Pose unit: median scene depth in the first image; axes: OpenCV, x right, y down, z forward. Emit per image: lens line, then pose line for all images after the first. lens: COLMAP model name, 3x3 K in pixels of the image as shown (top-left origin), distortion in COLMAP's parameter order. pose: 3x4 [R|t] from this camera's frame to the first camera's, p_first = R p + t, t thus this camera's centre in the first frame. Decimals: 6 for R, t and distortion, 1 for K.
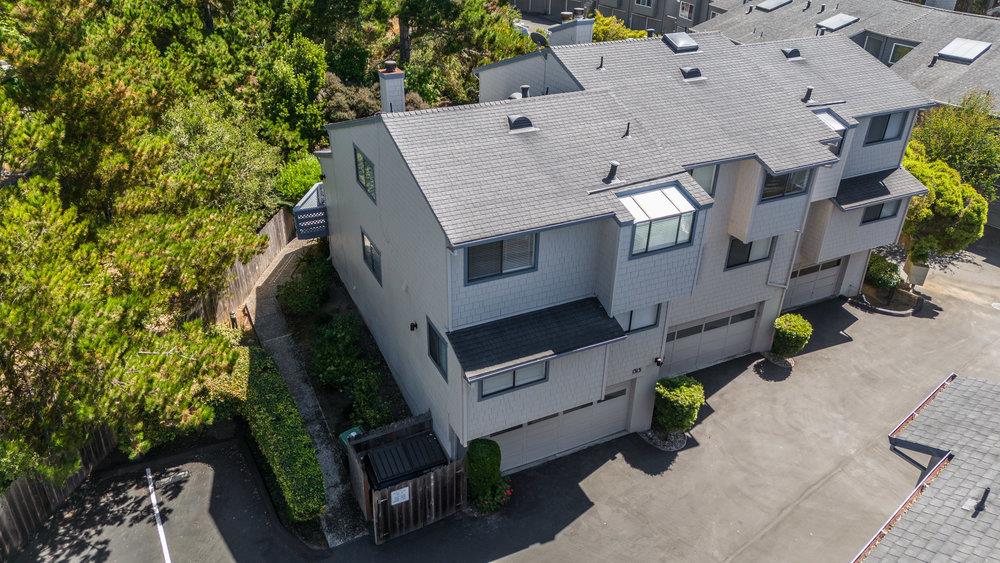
lens RADIAL K [[713.3, 0, 500.0], [0, 713.3, 281.5], [0, 0, 1]] dist [-0.000851, -0.000025]
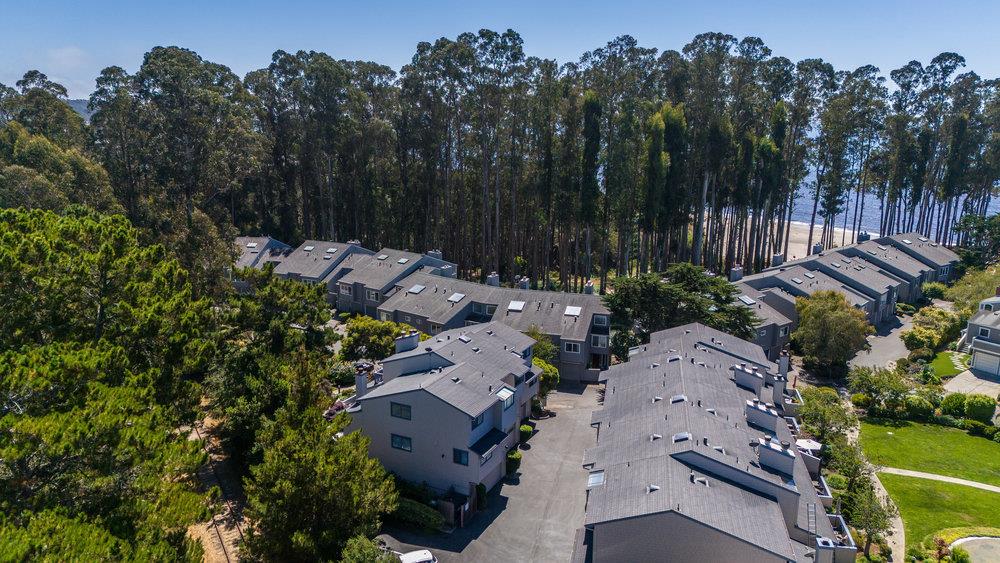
lens RADIAL K [[713.3, 0, 500.0], [0, 713.3, 281.5], [0, 0, 1]] dist [-0.000851, -0.000025]
pose [[0.783730, -0.140210, 0.605069, -1.242977], [0.304141, 0.936031, -0.177044, -0.012662], [-0.541540, 0.322781, 0.776239, -1.259007]]
